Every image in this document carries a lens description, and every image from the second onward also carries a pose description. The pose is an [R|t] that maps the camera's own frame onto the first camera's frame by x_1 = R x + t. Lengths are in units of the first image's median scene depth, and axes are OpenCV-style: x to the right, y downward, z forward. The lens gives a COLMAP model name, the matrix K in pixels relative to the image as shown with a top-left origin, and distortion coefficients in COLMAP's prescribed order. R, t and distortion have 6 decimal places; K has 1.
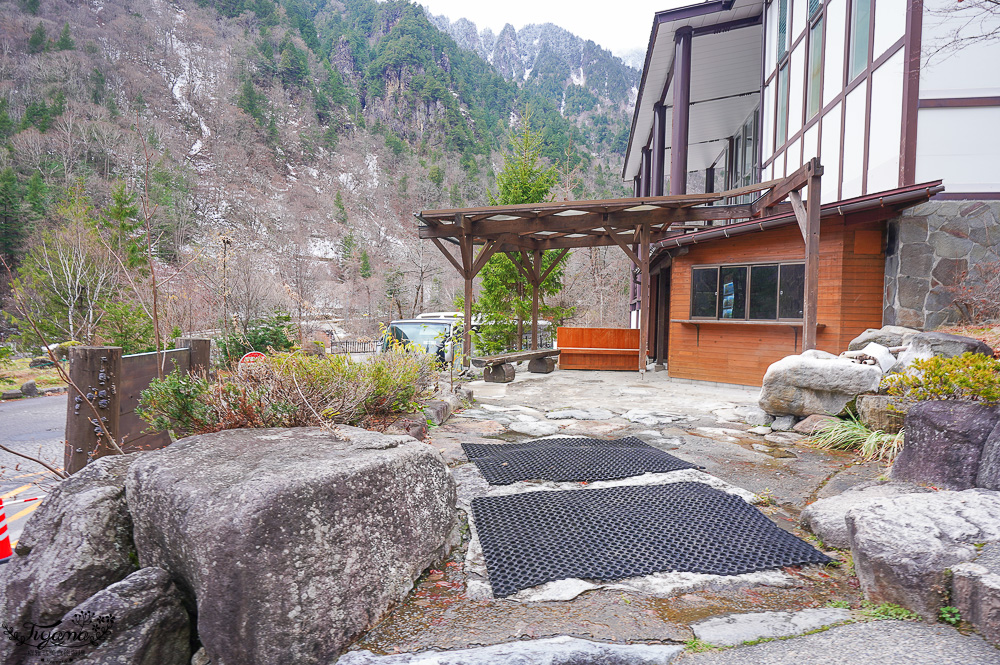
lens RADIAL K [[529.6, 0, 500.0], [0, 529.6, 332.5], [0, 0, 1]] dist [-0.001131, 0.000780]
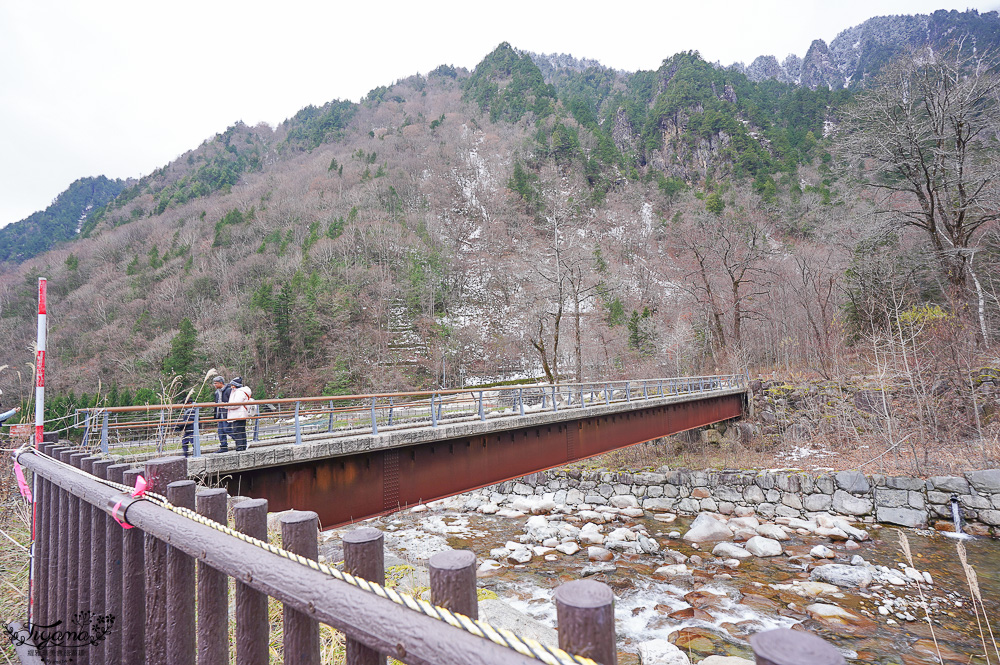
lens RADIAL K [[493.0, 0, 500.0], [0, 493.0, 332.5], [0, 0, 1]] dist [-0.002664, 0.001354]
pose [[0.805444, -0.118433, -0.580718, 0.028982], [0.047611, 0.989594, -0.135784, 0.002852], [0.590757, 0.081718, 0.802701, 0.123196]]
